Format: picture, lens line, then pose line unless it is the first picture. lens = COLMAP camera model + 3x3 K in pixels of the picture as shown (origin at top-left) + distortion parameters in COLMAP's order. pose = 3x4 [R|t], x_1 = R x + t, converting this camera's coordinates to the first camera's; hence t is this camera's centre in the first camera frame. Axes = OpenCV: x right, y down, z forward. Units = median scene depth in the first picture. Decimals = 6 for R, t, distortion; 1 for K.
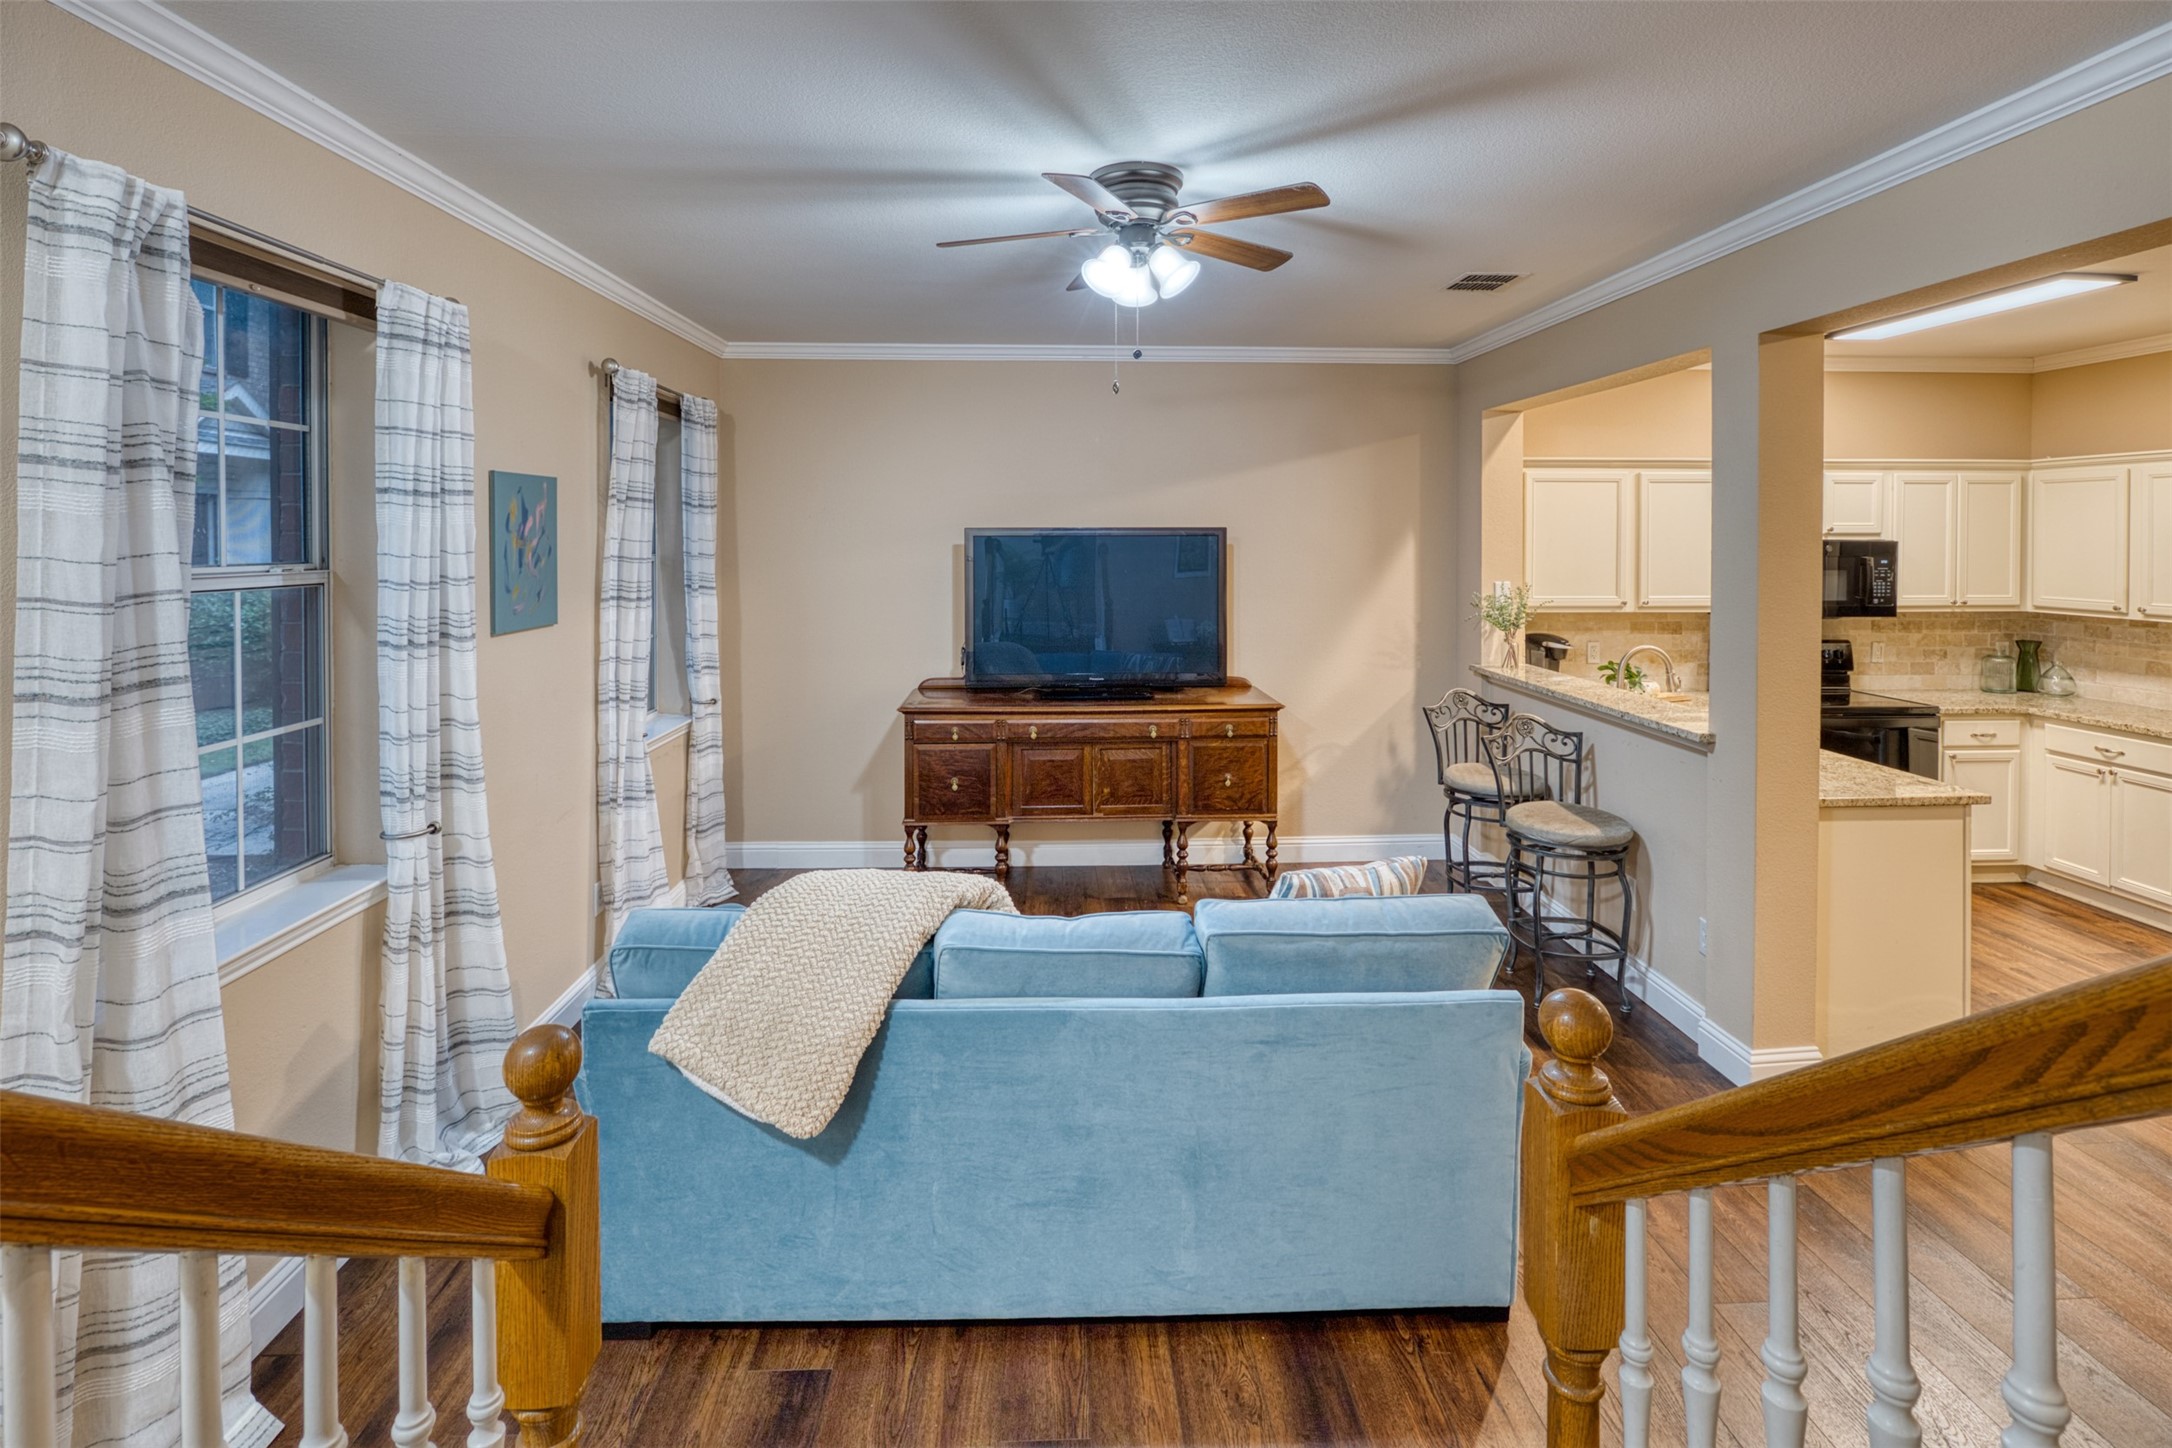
lens RADIAL K [[1000.8, 0, 1097.0], [0, 1000.8, 561.3], [0, 0, 1]] dist [-0.013916, 0.000133]
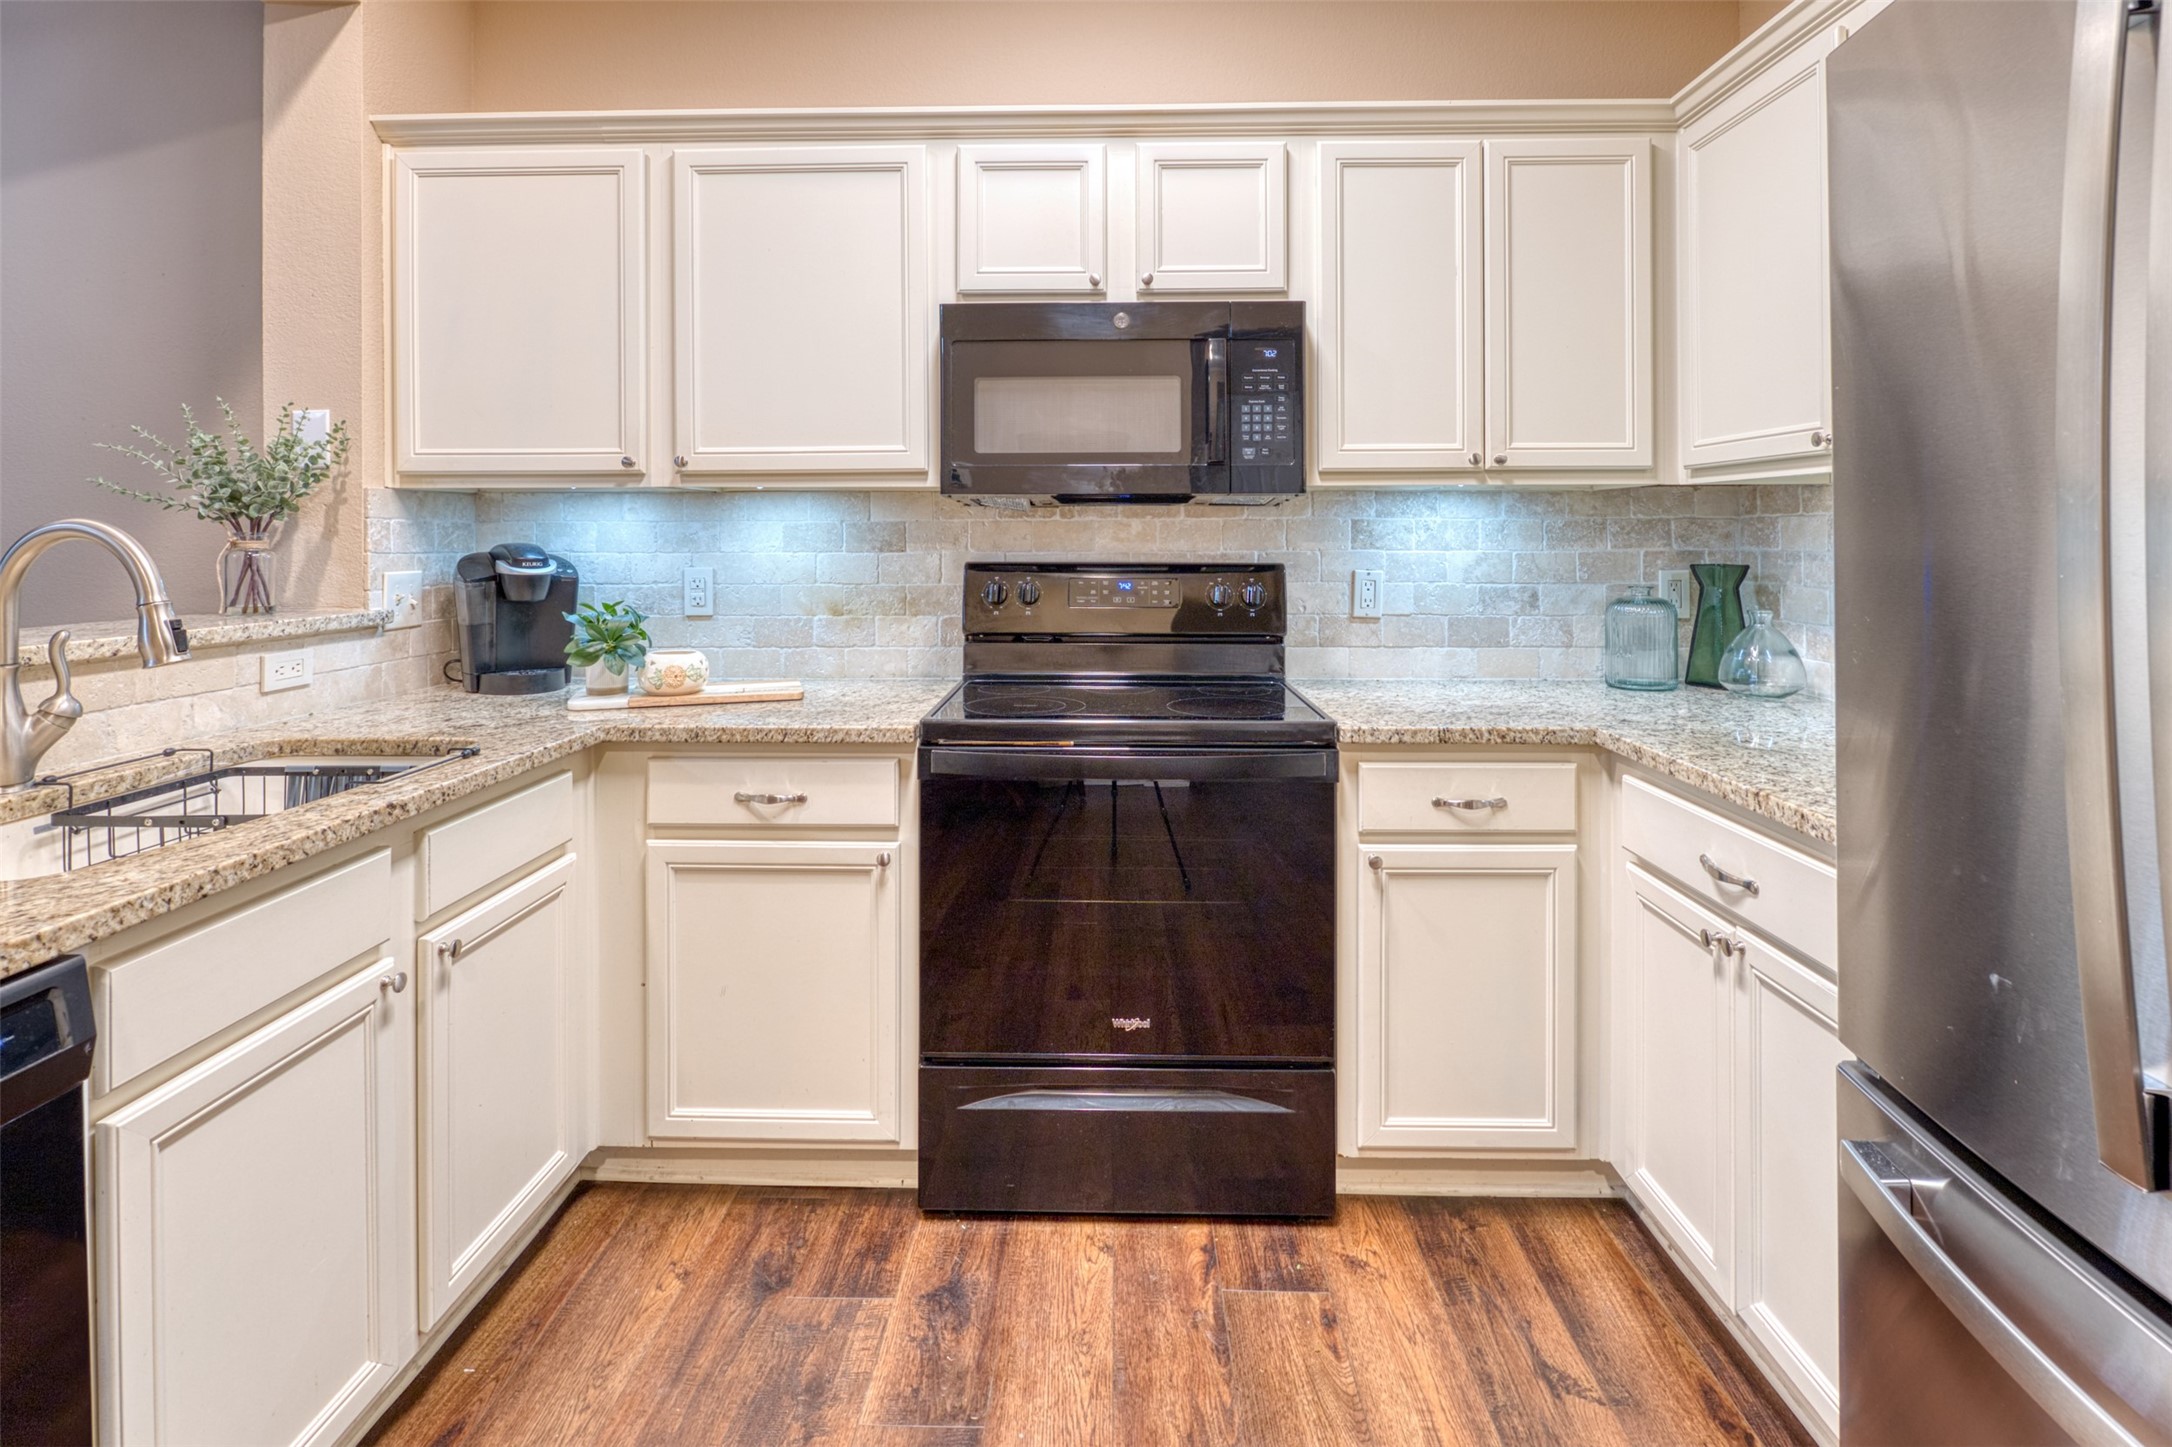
lens RADIAL K [[1039.2, 0, 1088.5], [0, 1039.2, 535.9], [0, 0, 1]] dist [-0.011743, 0.002333]
pose [[0.998450, -0.001394, -0.055631, 0.779904], [0.000402, 0.999841, -0.017838, 0.084505], [0.055647, 0.017788, 0.998292, 0.611477]]
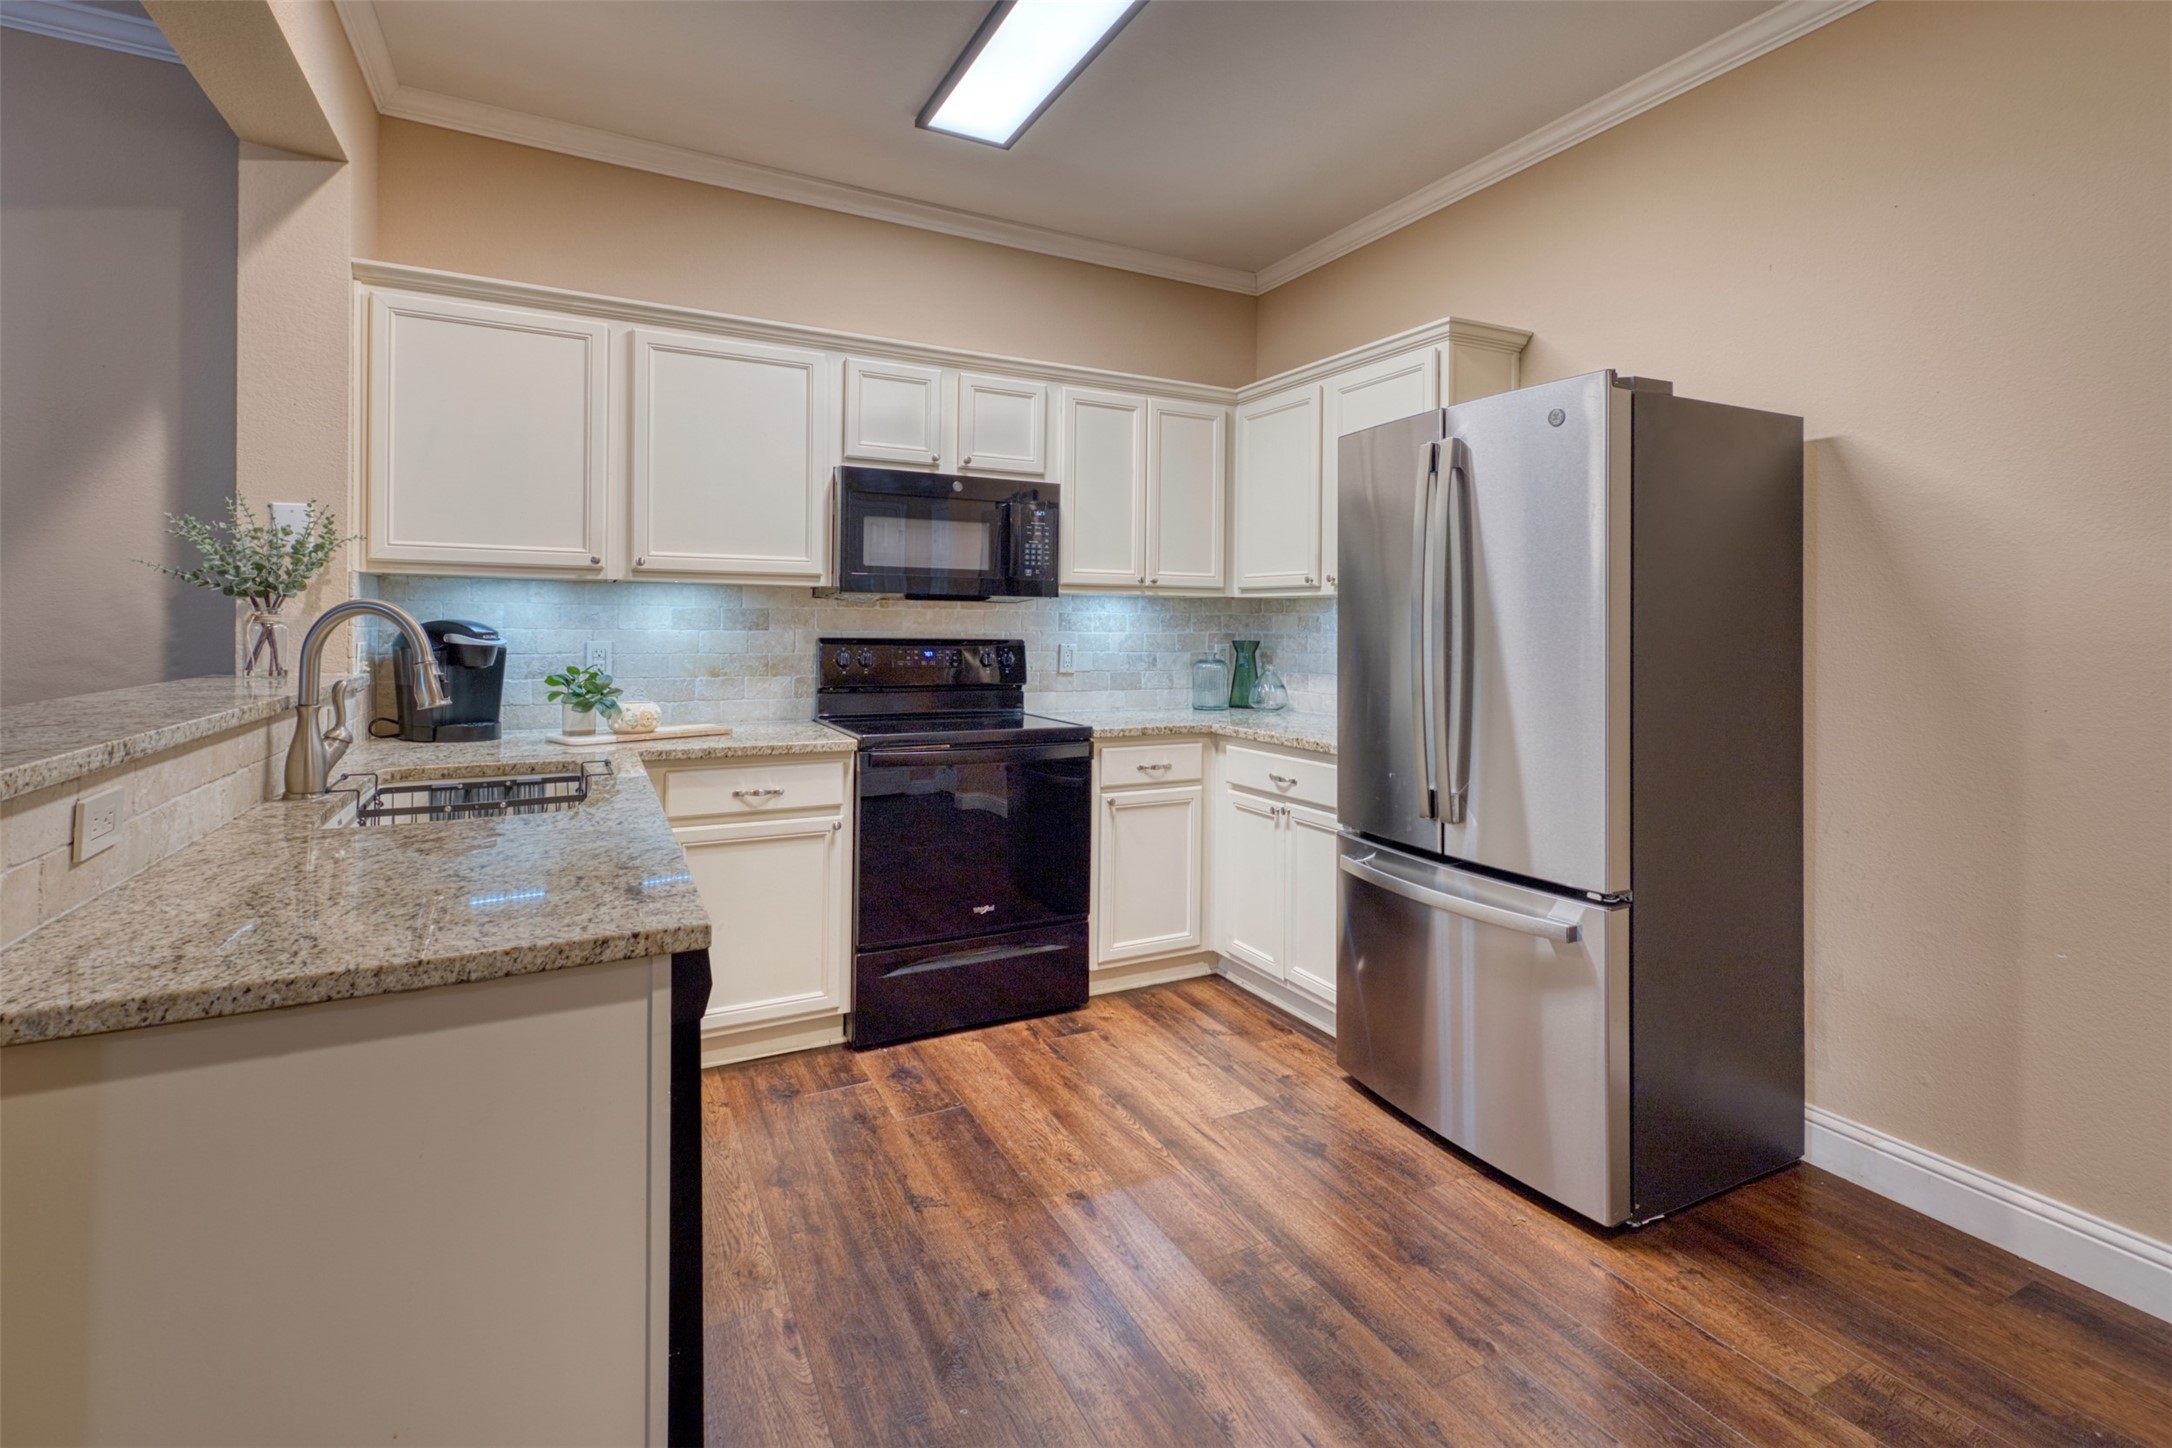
lens RADIAL K [[996.4, 0, 1116.9], [0, 996.4, 621.7], [0, 0, 1]] dist [0.006768, 0.001272]
pose [[0.893159, 0.011836, 0.449586, 0.566070], [-0.004617, 0.999842, -0.017150, 0.088294], [-0.449718, 0.013242, 0.893073, 0.400743]]
